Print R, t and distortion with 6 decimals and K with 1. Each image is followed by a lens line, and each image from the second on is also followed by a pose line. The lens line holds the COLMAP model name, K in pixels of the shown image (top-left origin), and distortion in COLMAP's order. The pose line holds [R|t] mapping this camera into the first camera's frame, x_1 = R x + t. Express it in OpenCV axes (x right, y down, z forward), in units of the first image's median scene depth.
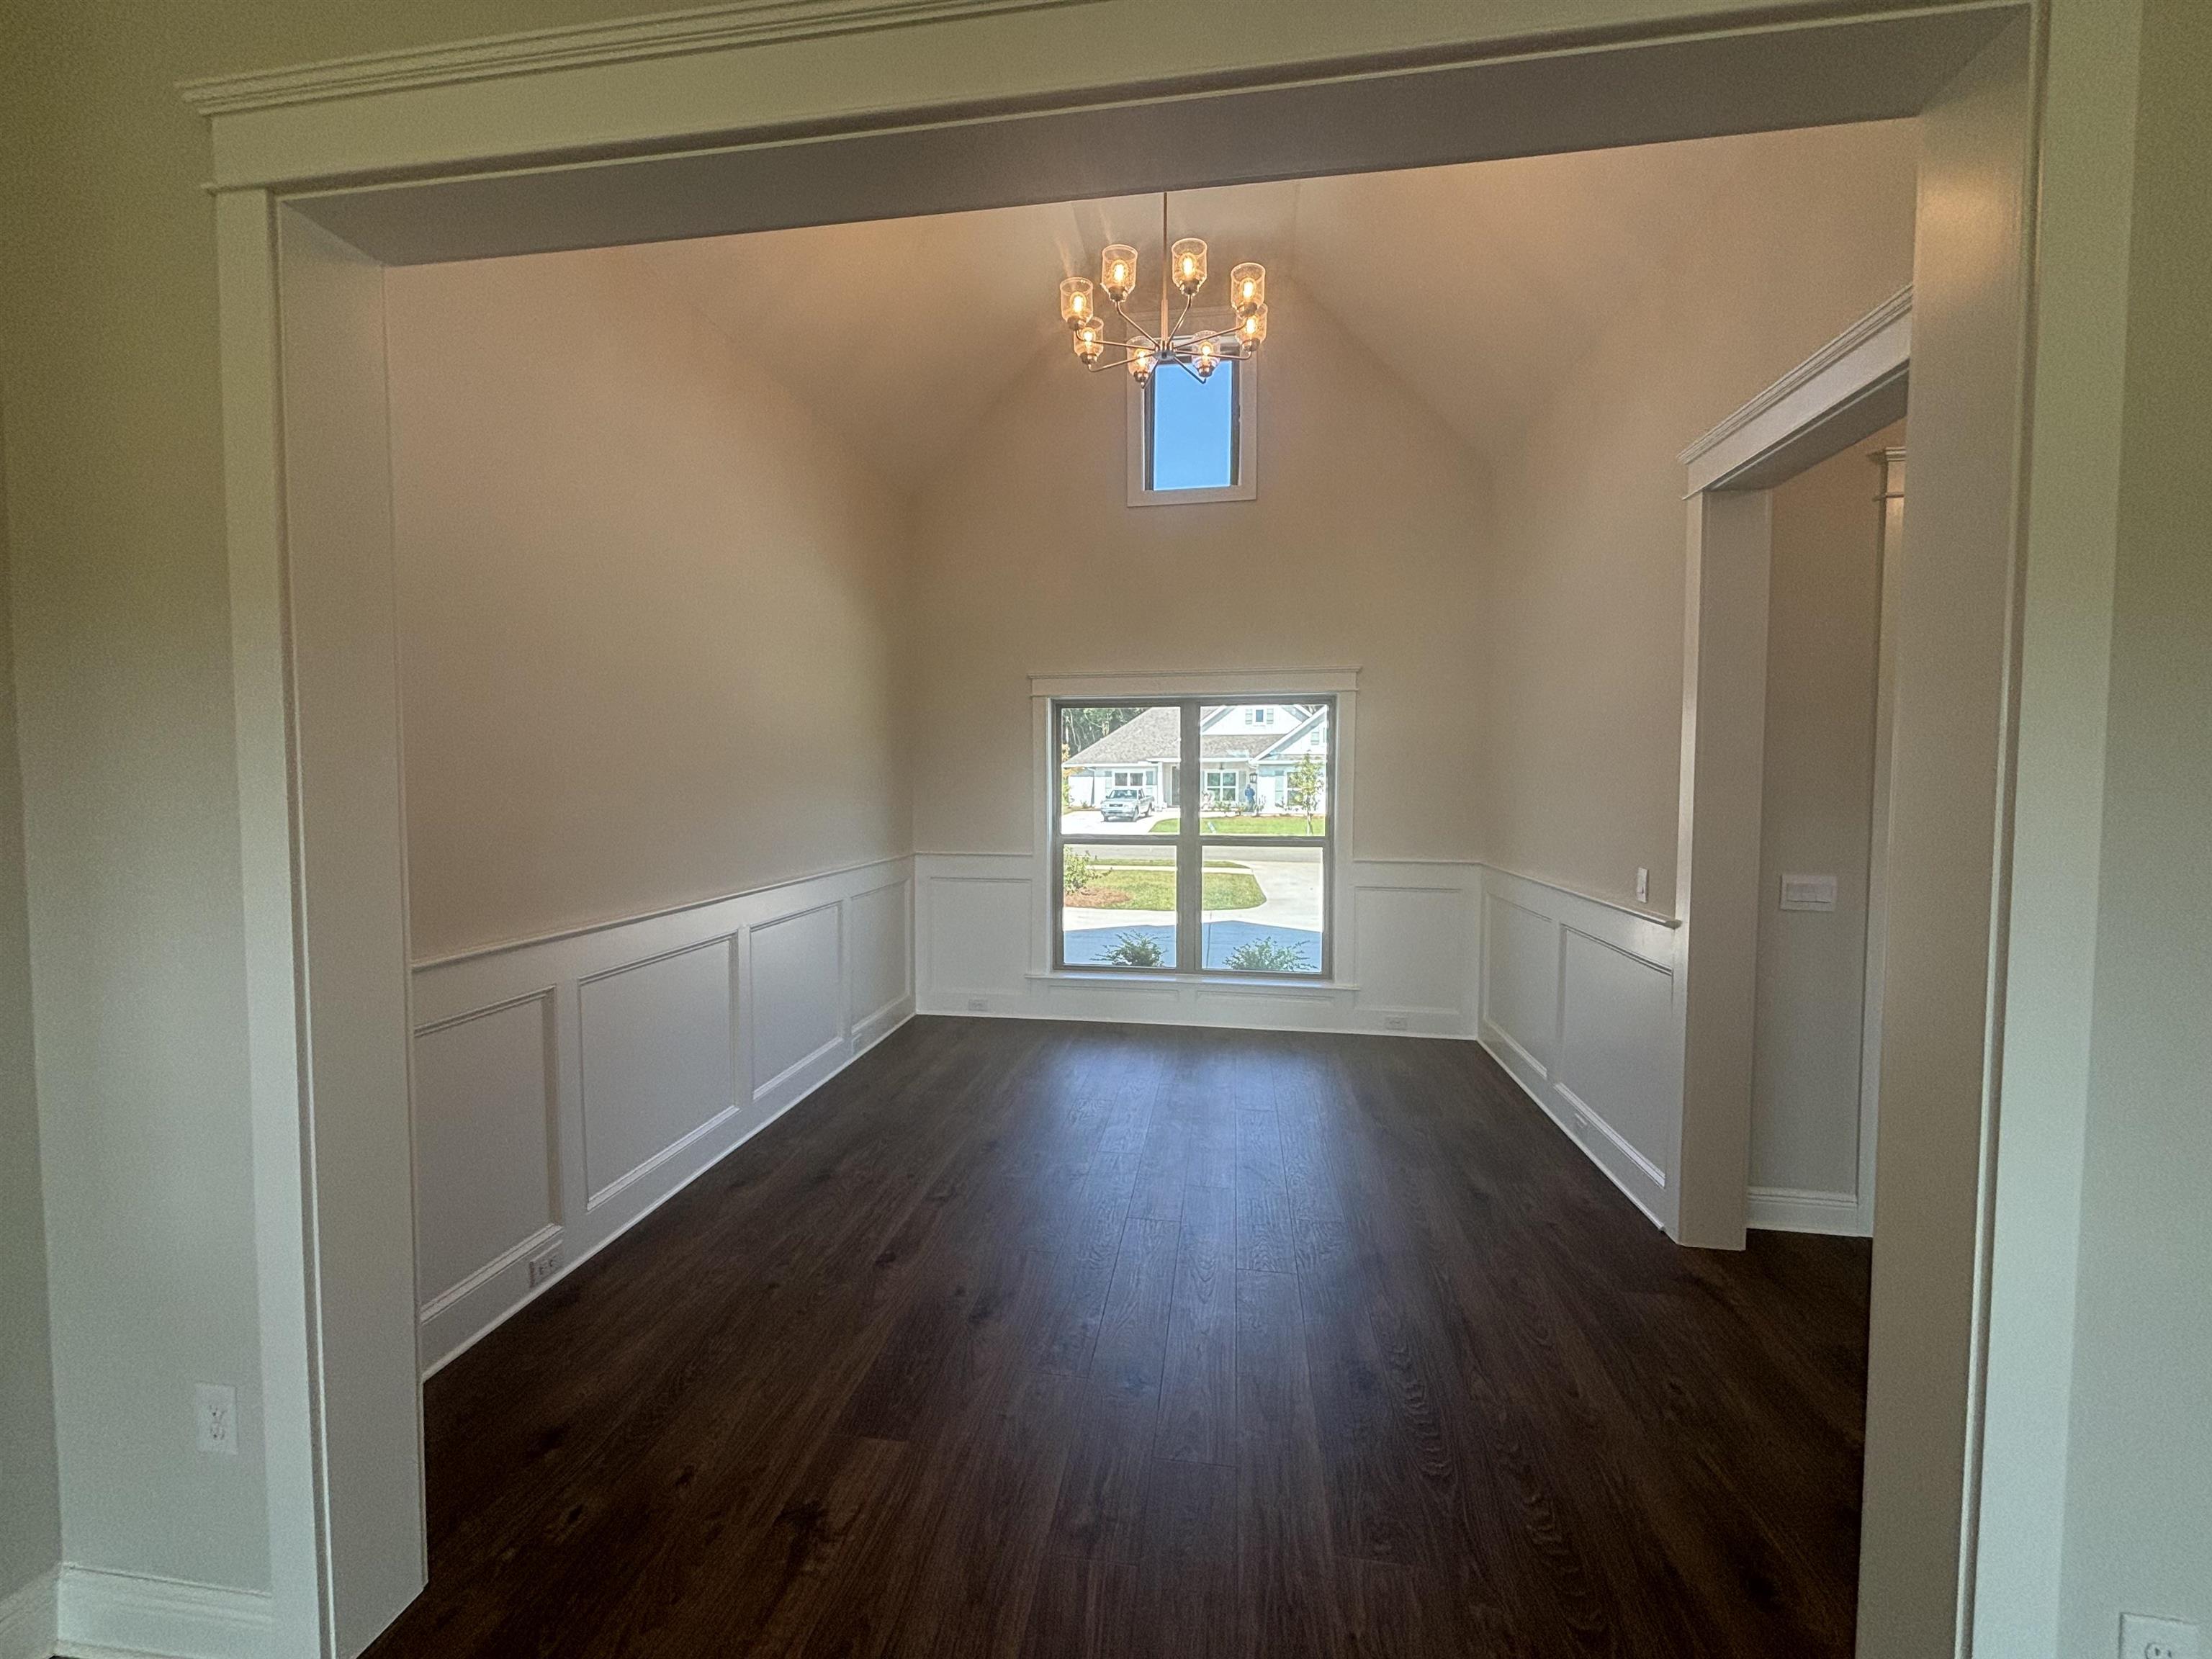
lens RADIAL K [[890.4, 0, 1097.7], [0, 890.4, 818.3], [0, 0, 1]] dist [0.009588, -0.000995]
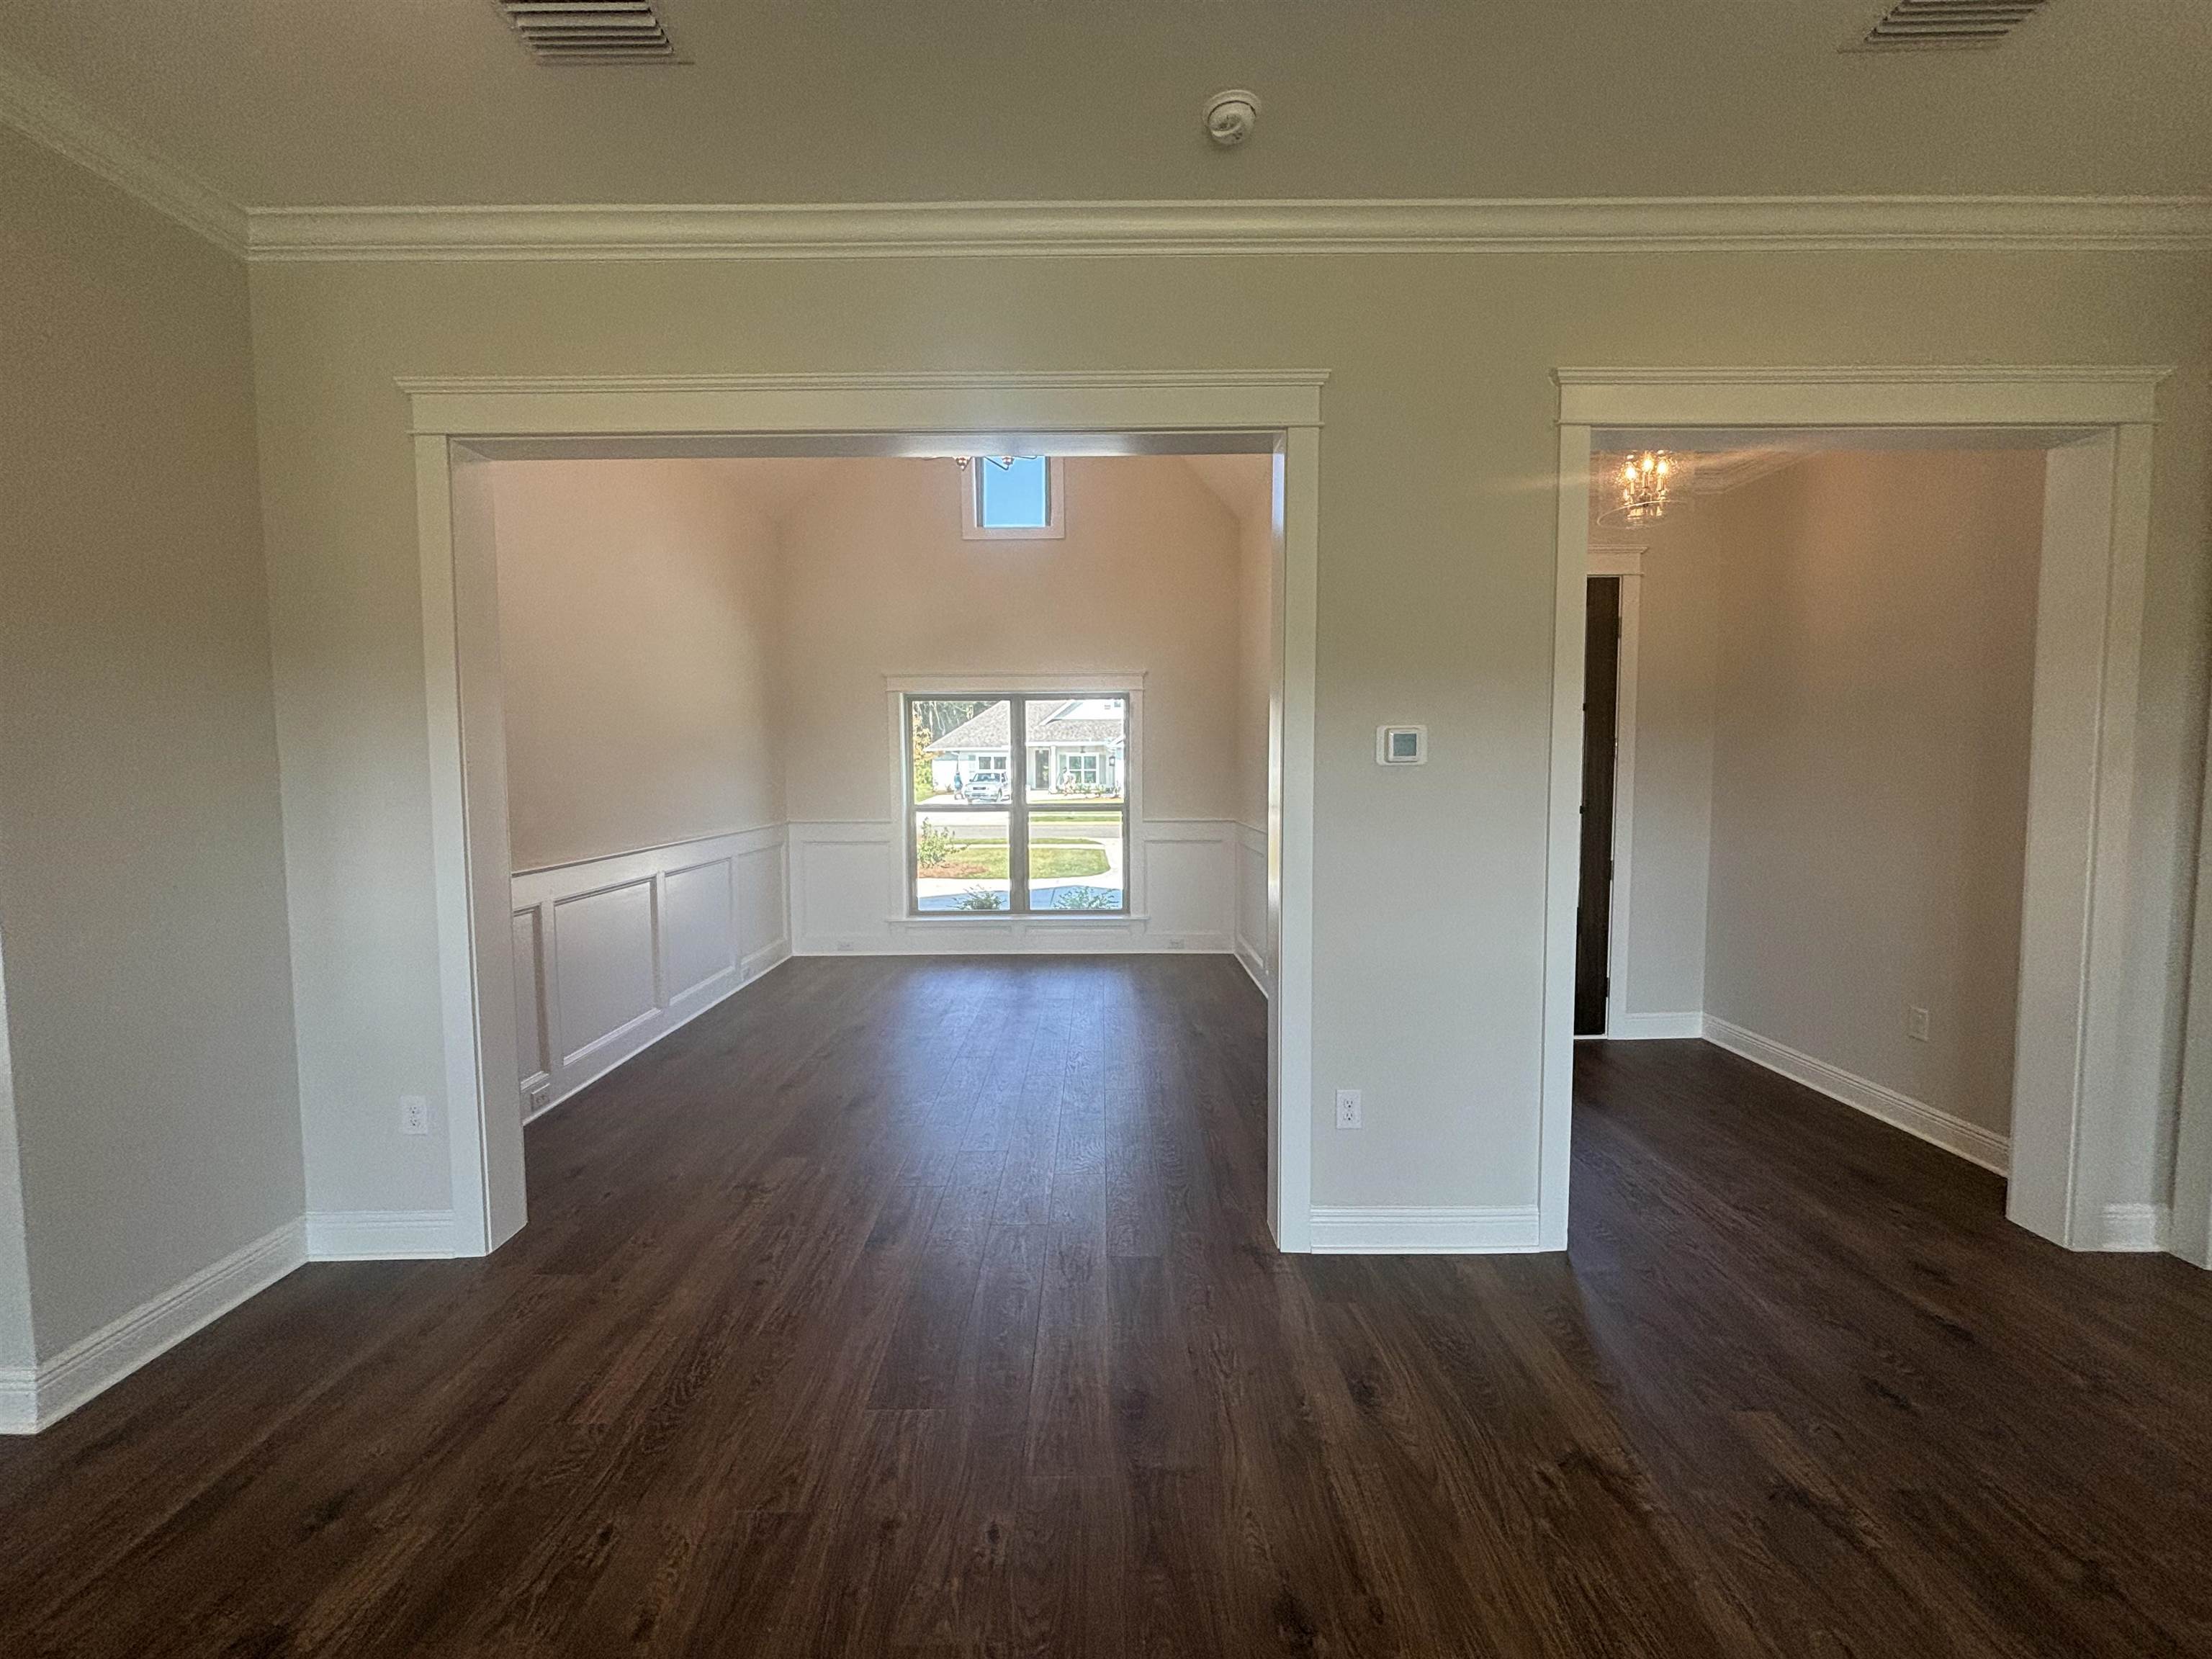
lens RADIAL K [[890.4, 0, 1096.0], [0, 890.4, 816.9], [0, 0, 1]] dist [0.009588, -0.000995]
pose [[0.989245, -0.015381, 0.145458, 0.031158], [0.012974, 0.999763, 0.017478, 0.018708], [-0.145692, -0.015402, 0.989210, -0.270501]]
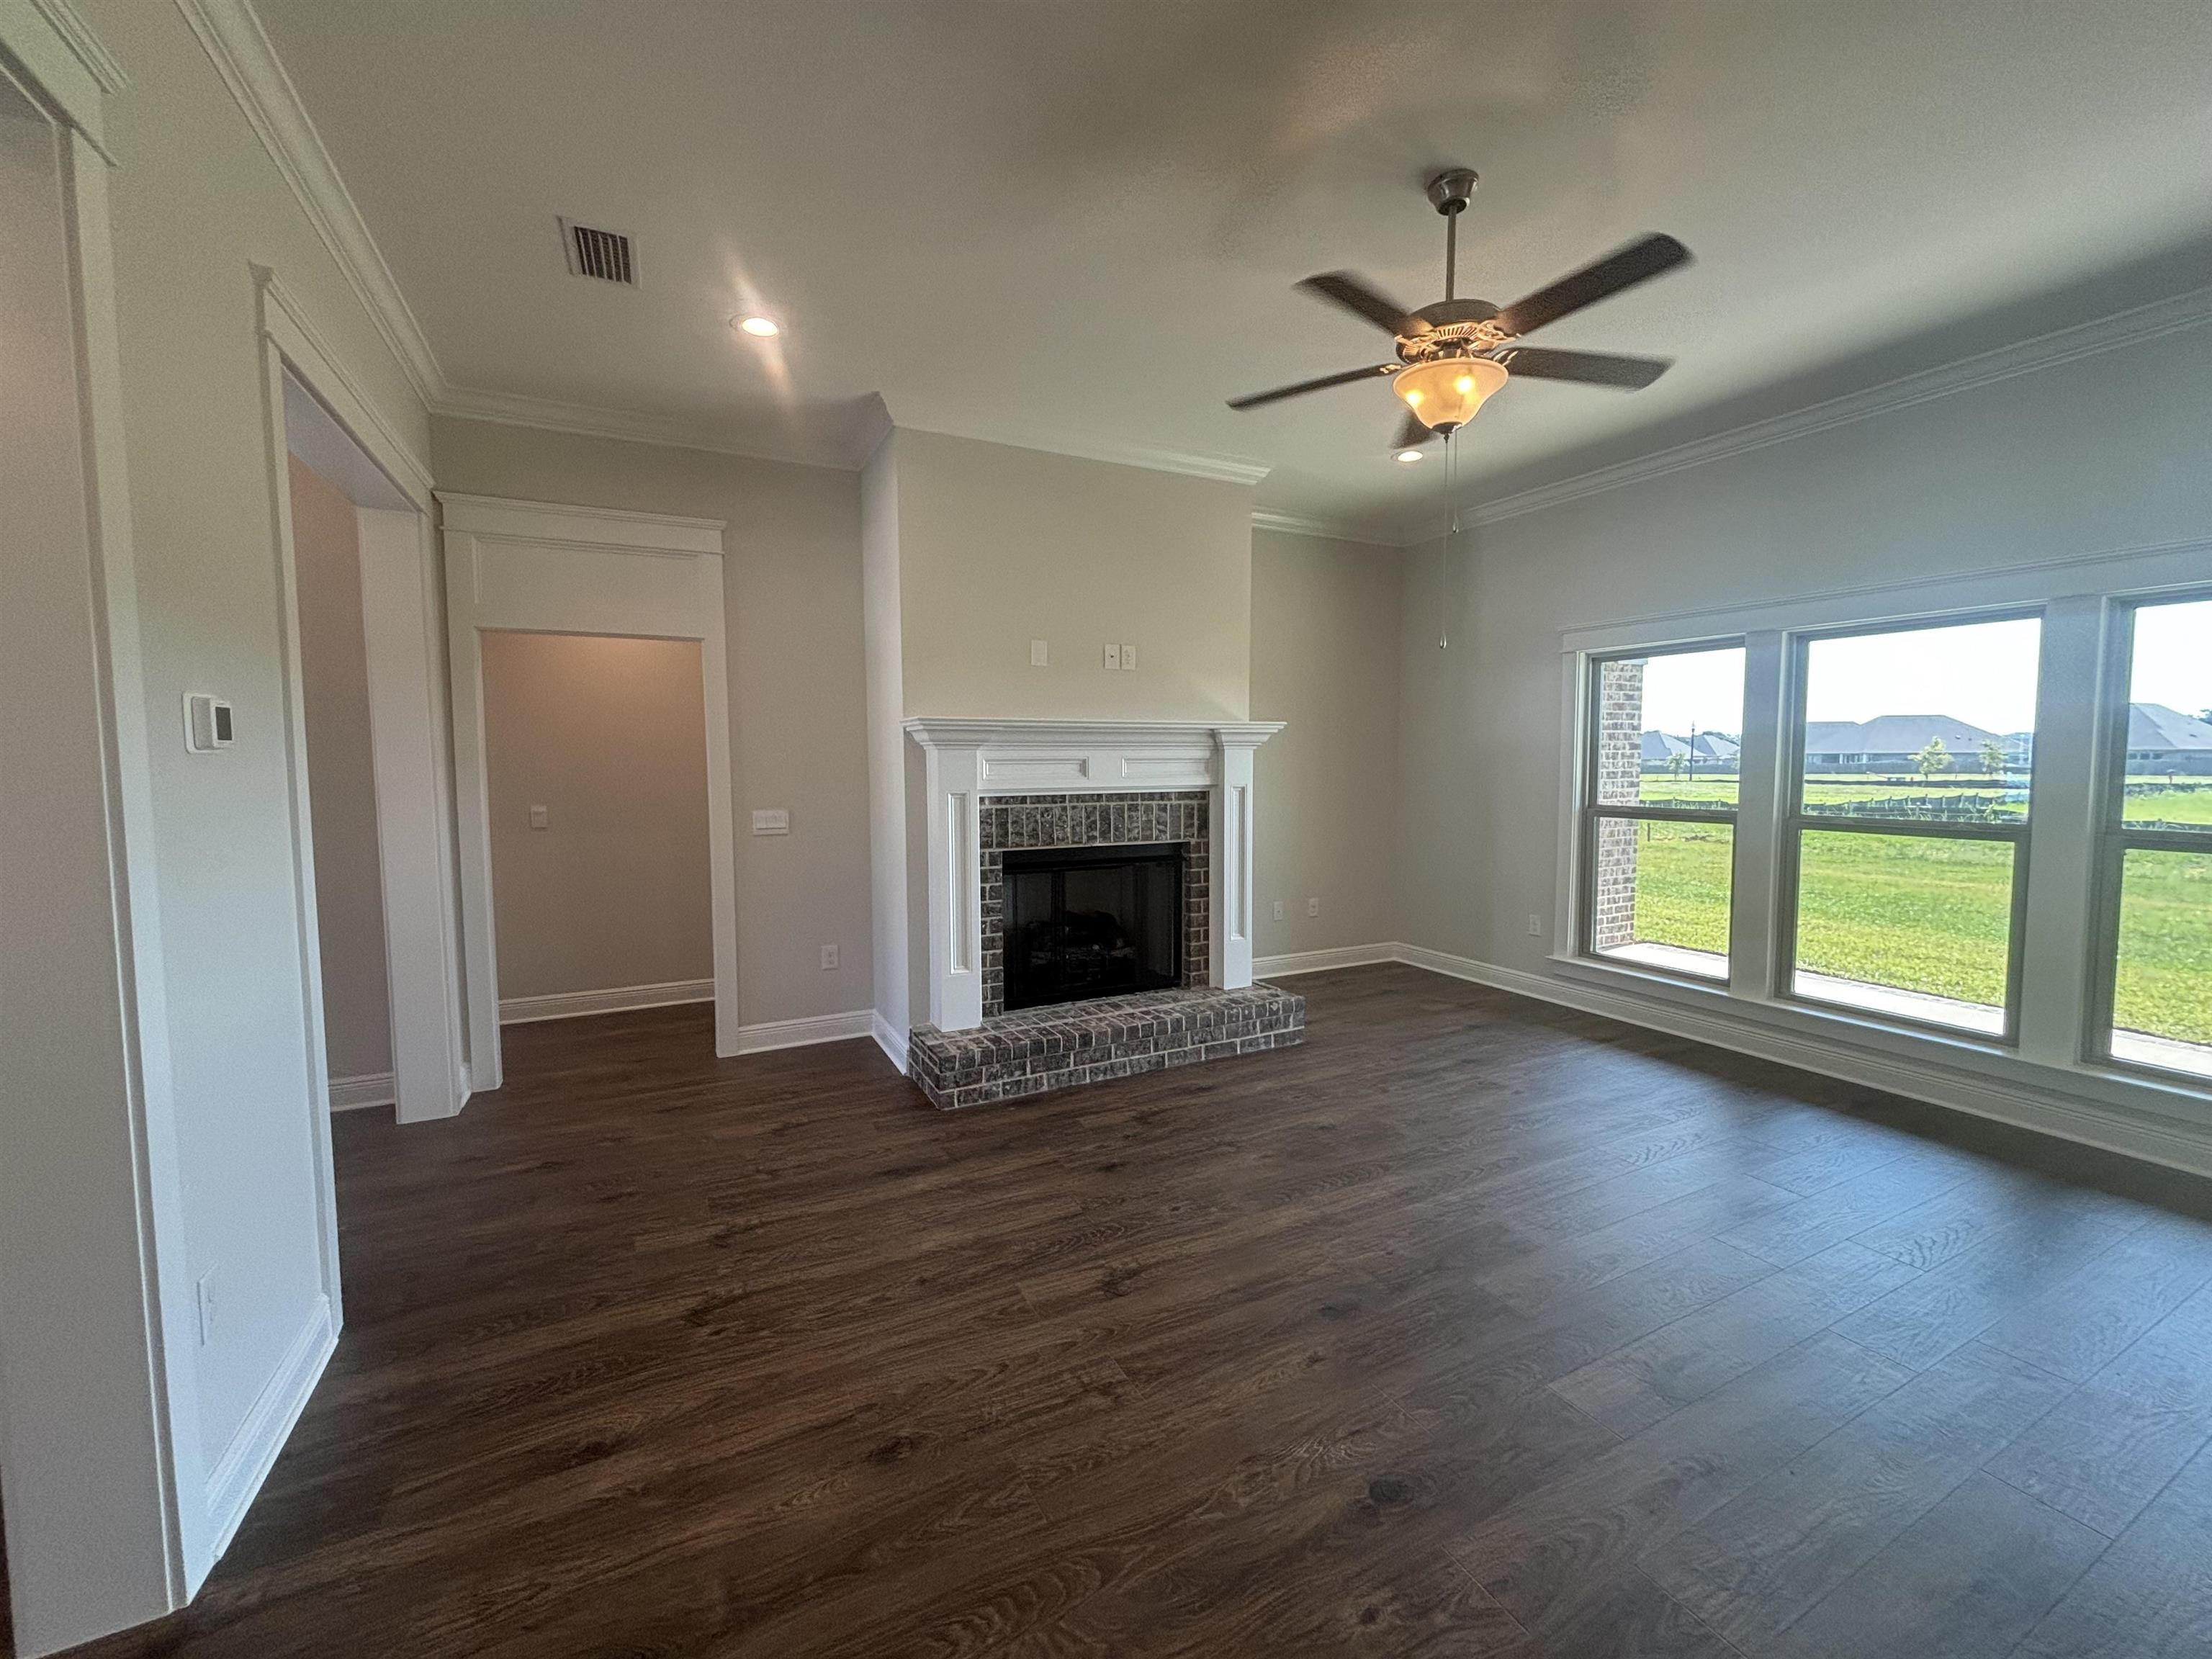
lens RADIAL K [[890.4, 0, 1094.5], [0, 890.4, 815.6], [0, 0, 1]] dist [0.009588, -0.000995]
pose [[-0.570024, -0.051354, 0.820022, -0.190655], [0.039703, 0.995157, 0.089920, 0.006390], [-0.820668, 0.083814, -0.565225, 0.116955]]
